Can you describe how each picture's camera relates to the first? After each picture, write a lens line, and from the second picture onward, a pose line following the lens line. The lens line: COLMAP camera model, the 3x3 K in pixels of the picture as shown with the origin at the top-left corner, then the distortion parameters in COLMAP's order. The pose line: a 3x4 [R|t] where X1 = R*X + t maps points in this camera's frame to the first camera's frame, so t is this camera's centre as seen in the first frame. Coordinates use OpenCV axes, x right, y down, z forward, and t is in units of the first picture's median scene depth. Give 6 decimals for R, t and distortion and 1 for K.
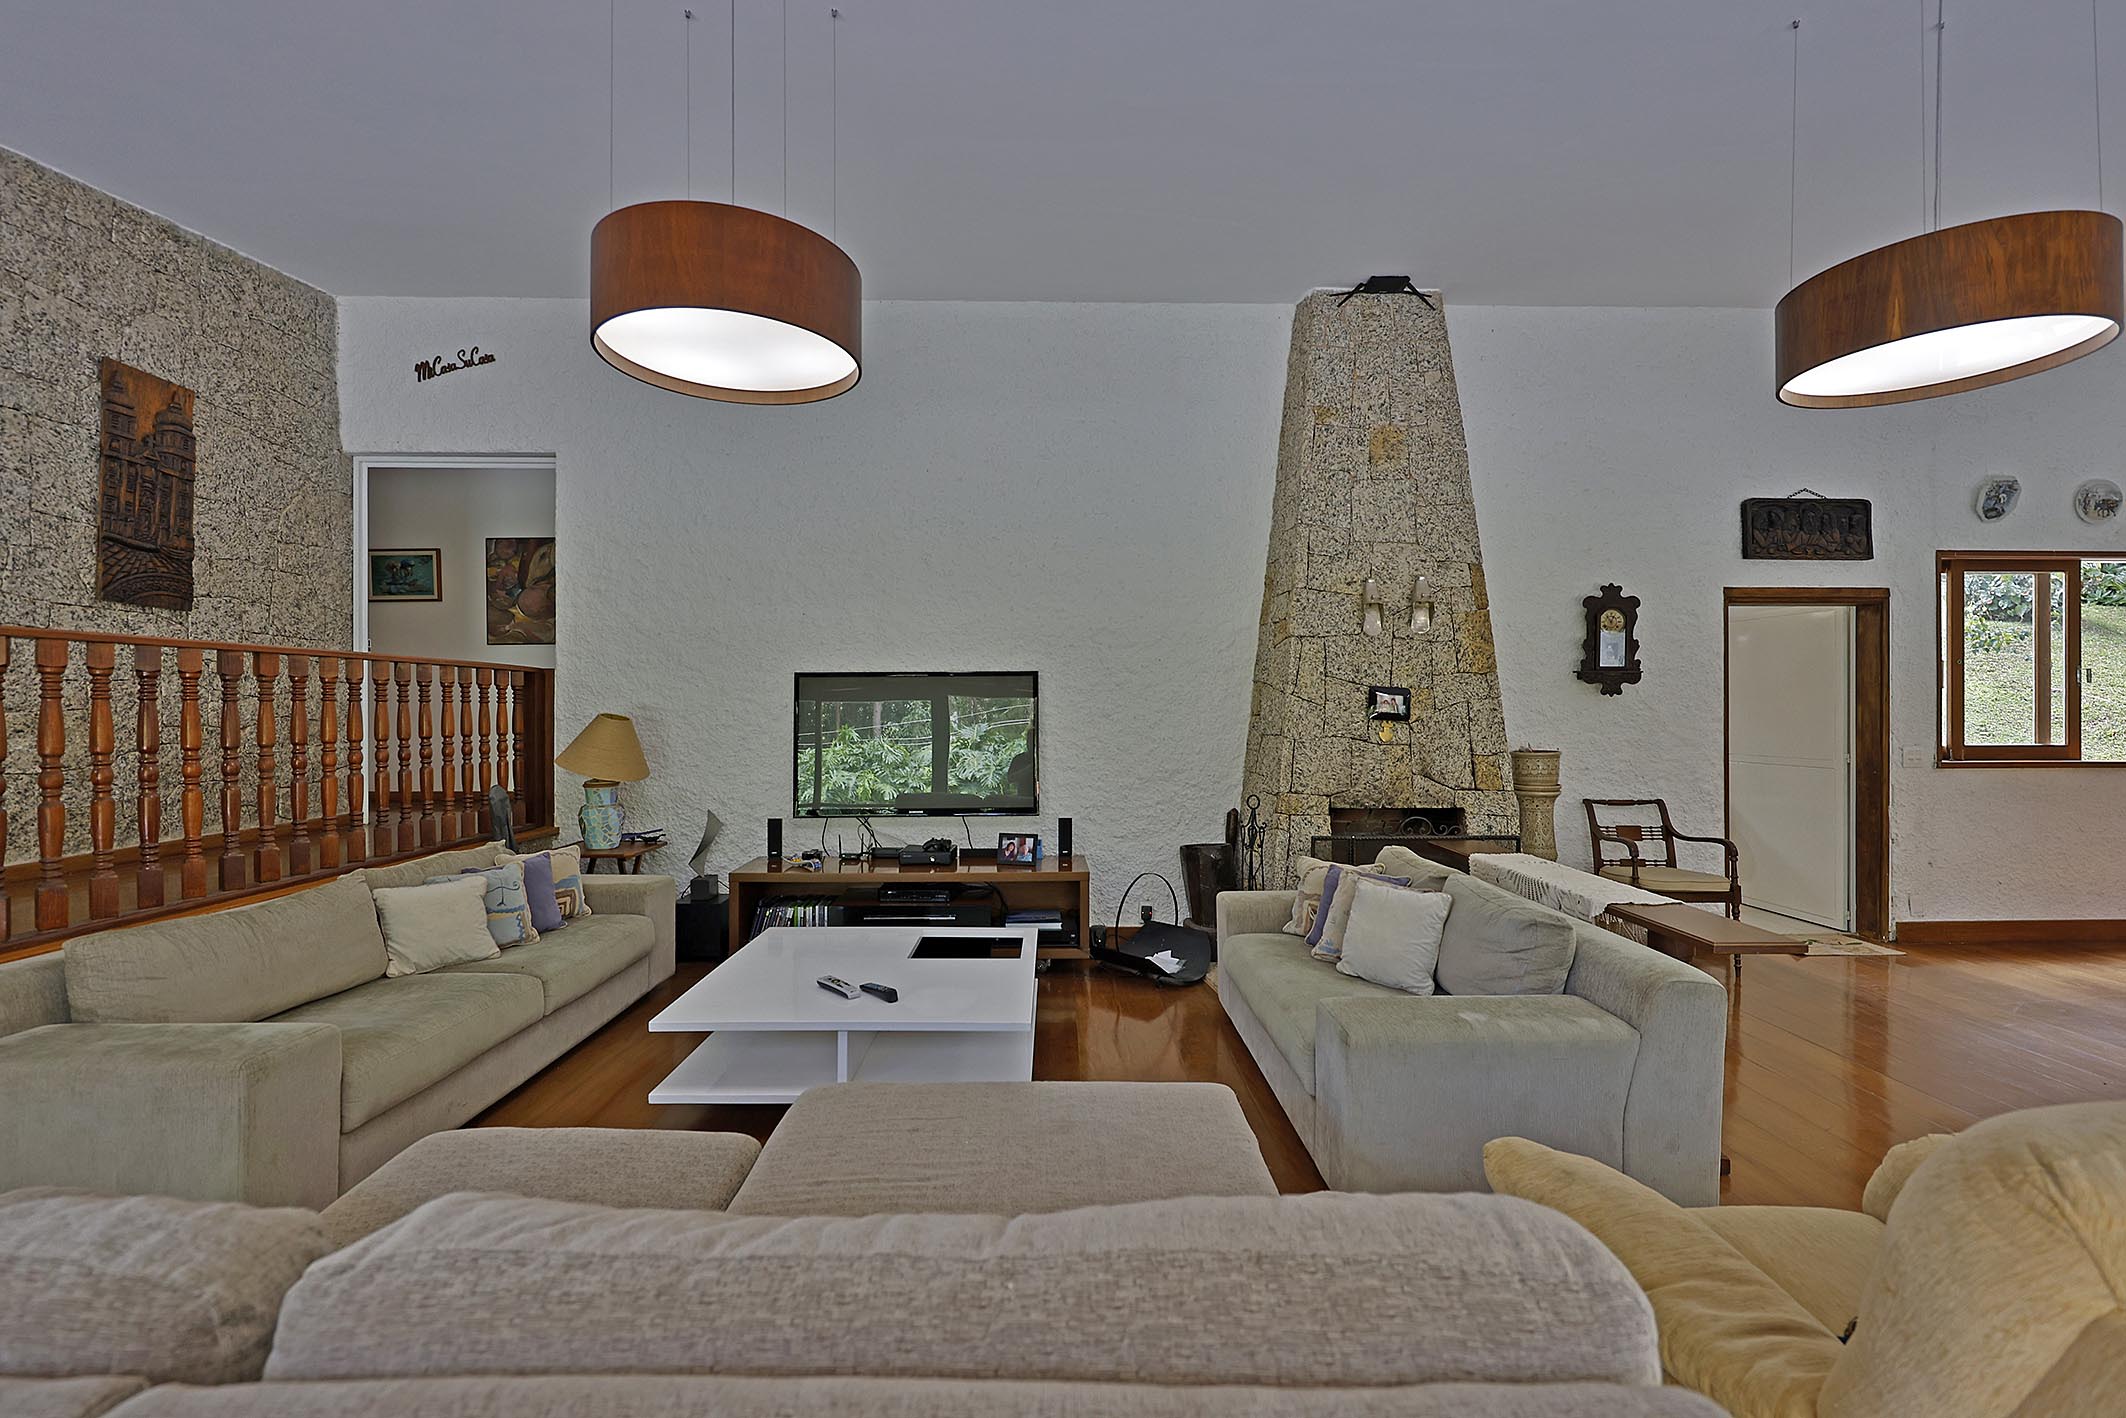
lens RADIAL K [[902.2, 0, 1068.5], [0, 902.2, 711.7], [0, 0, 1]] dist [-0.001582, 0.000398]
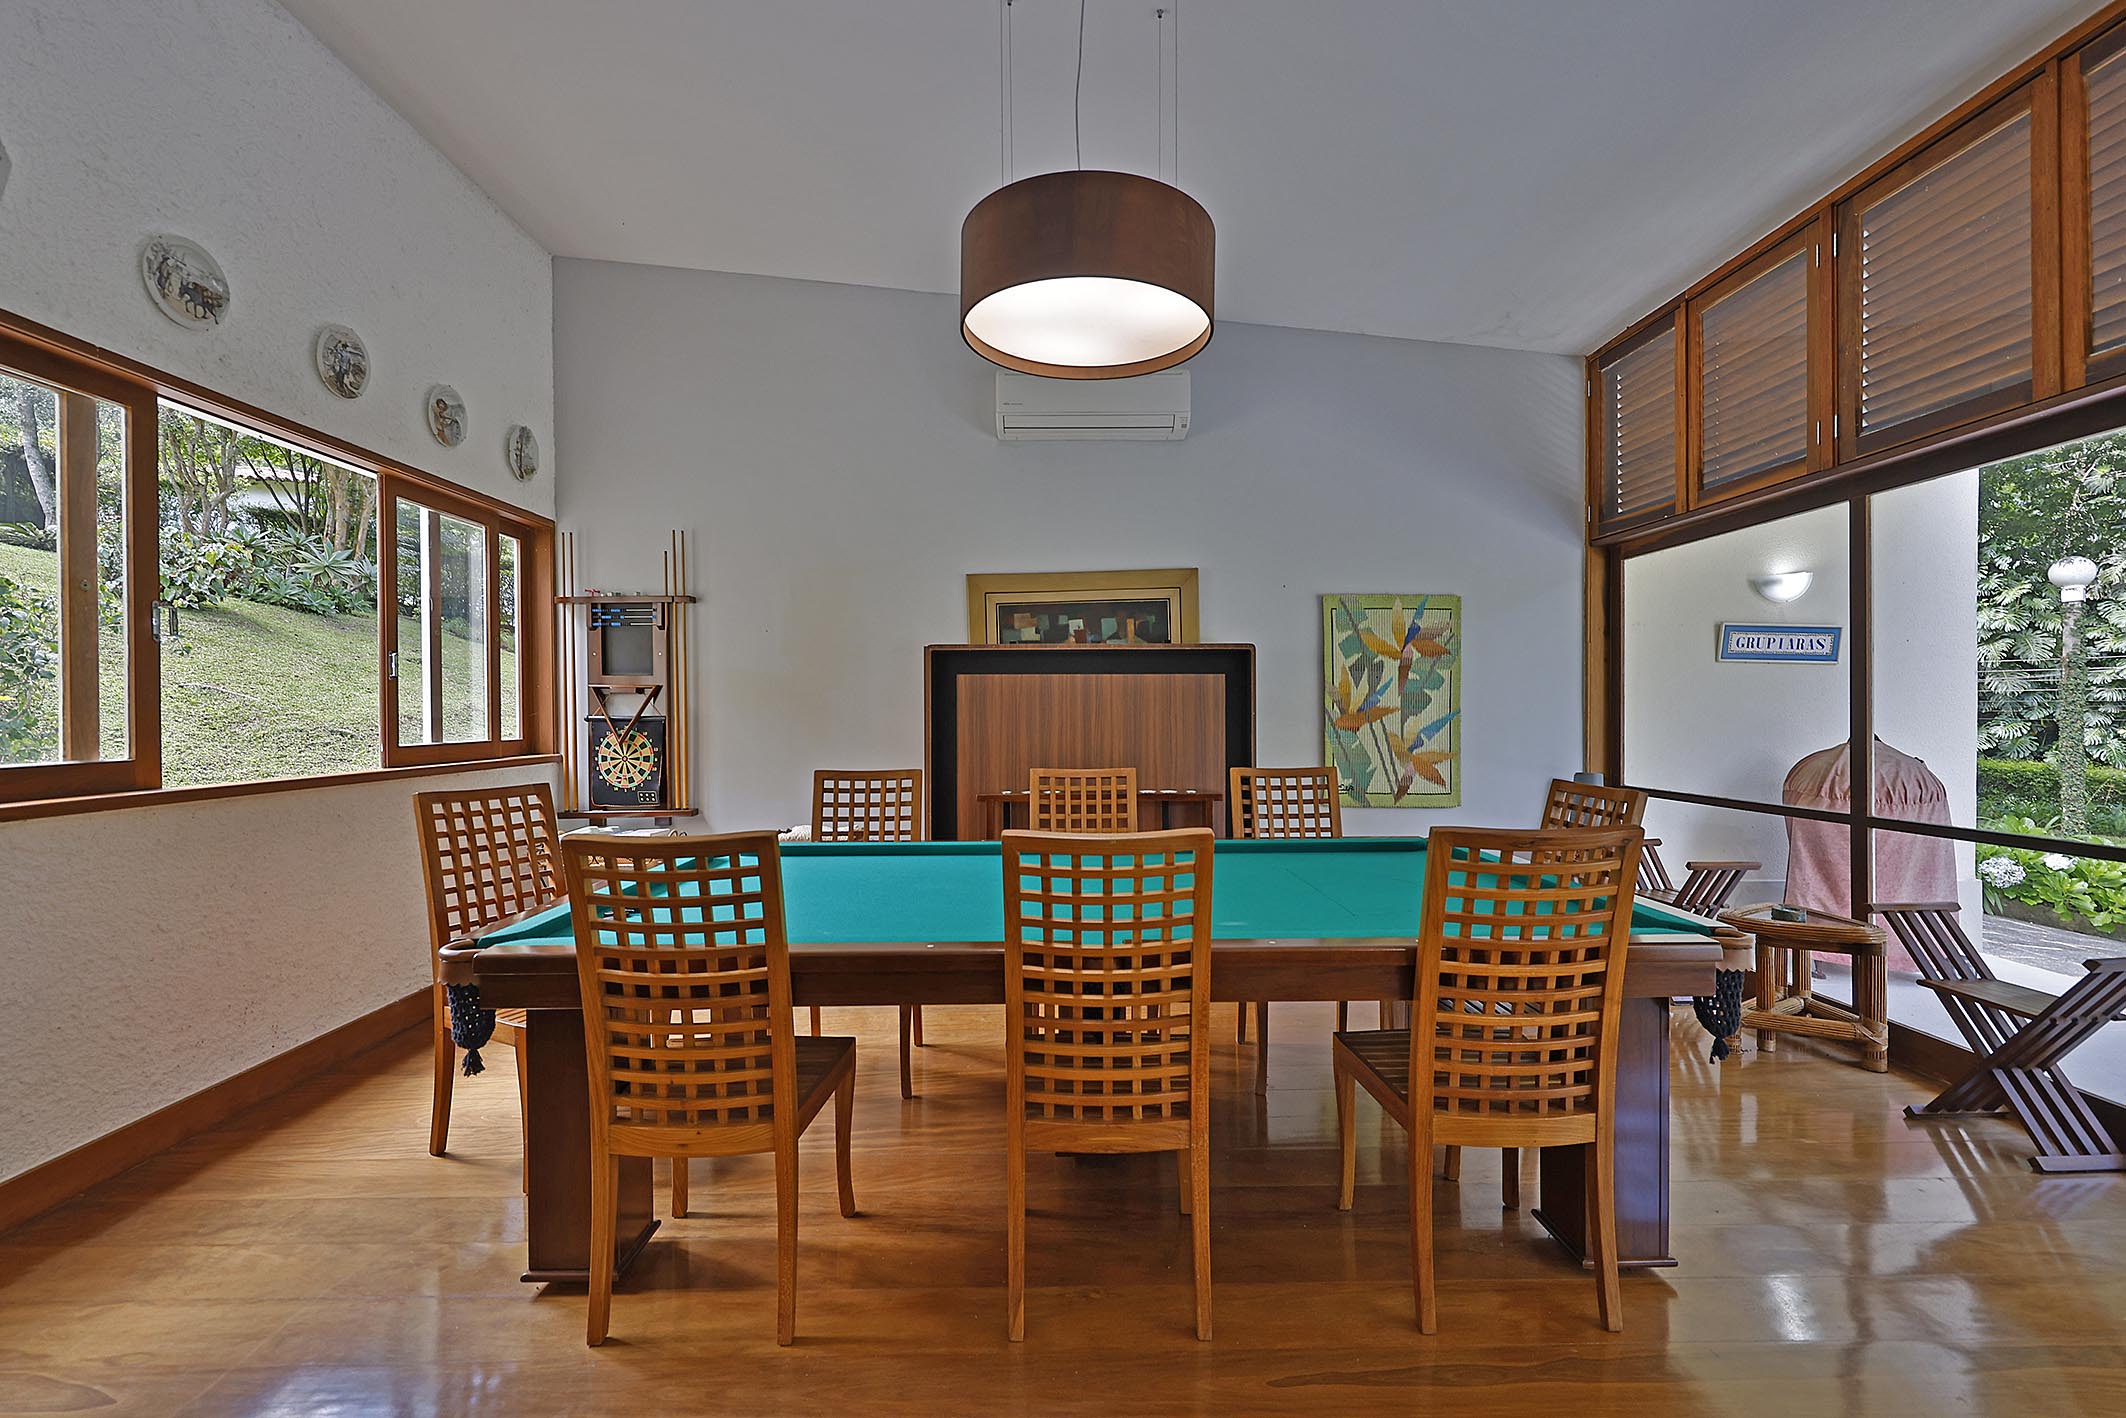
lens RADIAL K [[902.2, 0, 1058.6], [0, 902.2, 711.8], [0, 0, 1]] dist [-0.001582, 0.000398]
pose [[-0.005345, -0.003242, 0.999980, 0.638156], [0.006497, 0.999974, 0.003276, 0.012772], [-0.999965, 0.006514, -0.005324, 0.517440]]
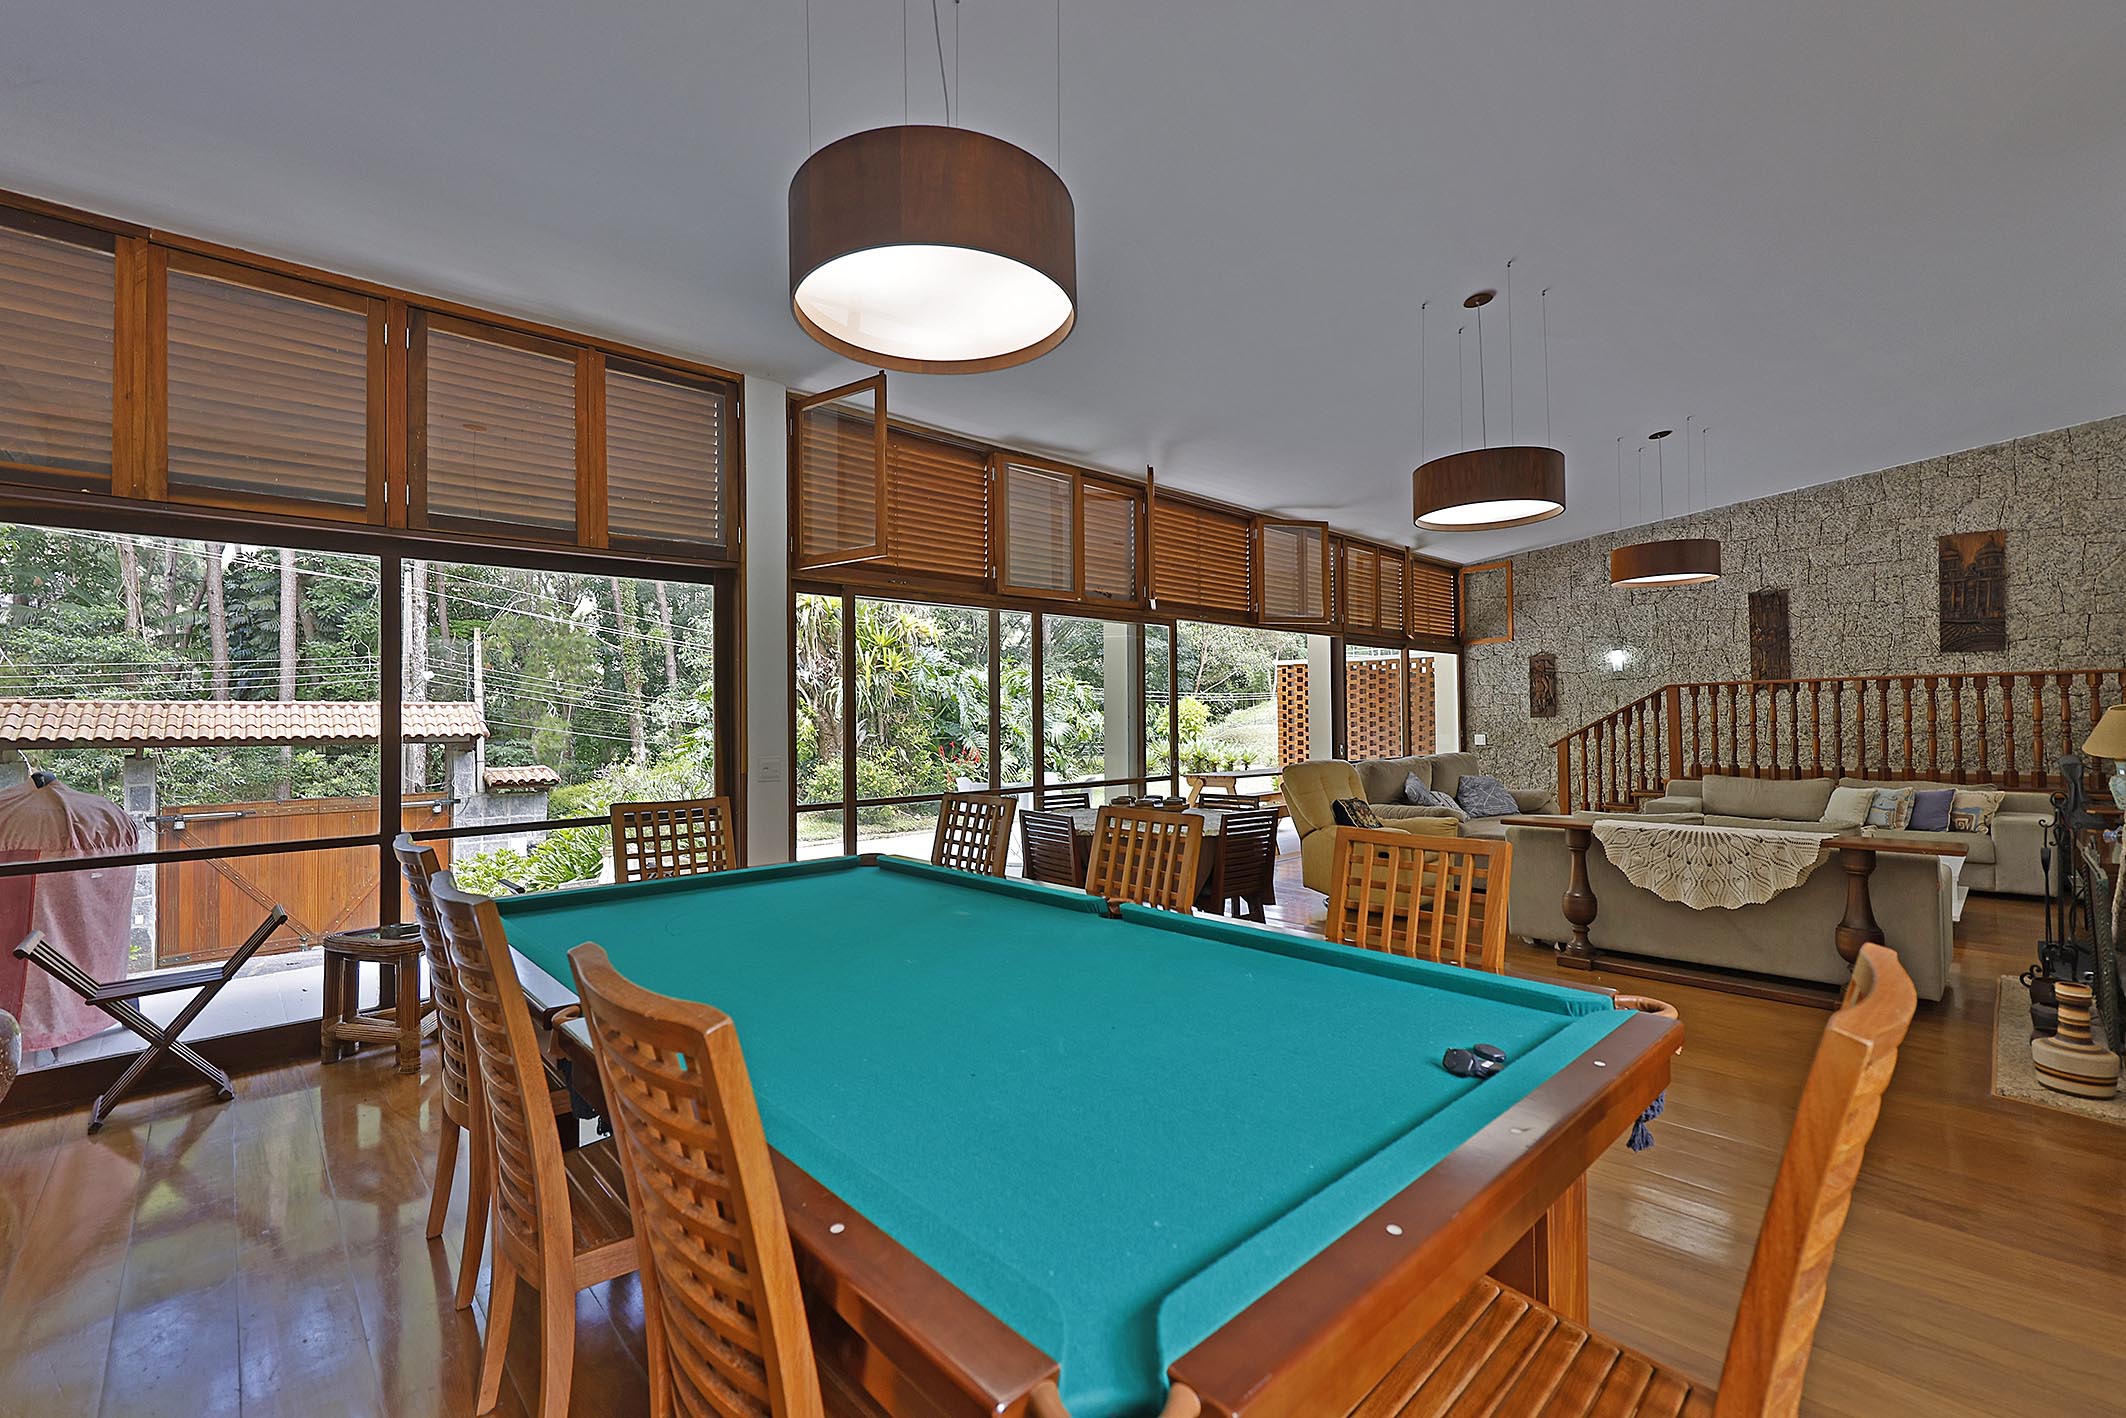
lens RADIAL K [[902.2, 0, 1060.9], [0, 902.2, 707.9], [0, 0, 1]] dist [-0.001582, 0.000398]
pose [[-0.735116, -0.006870, -0.677906, 1.383076], [0.005116, 0.999864, -0.015681, 0.019915], [0.677922, -0.014996, -0.734981, 0.863054]]
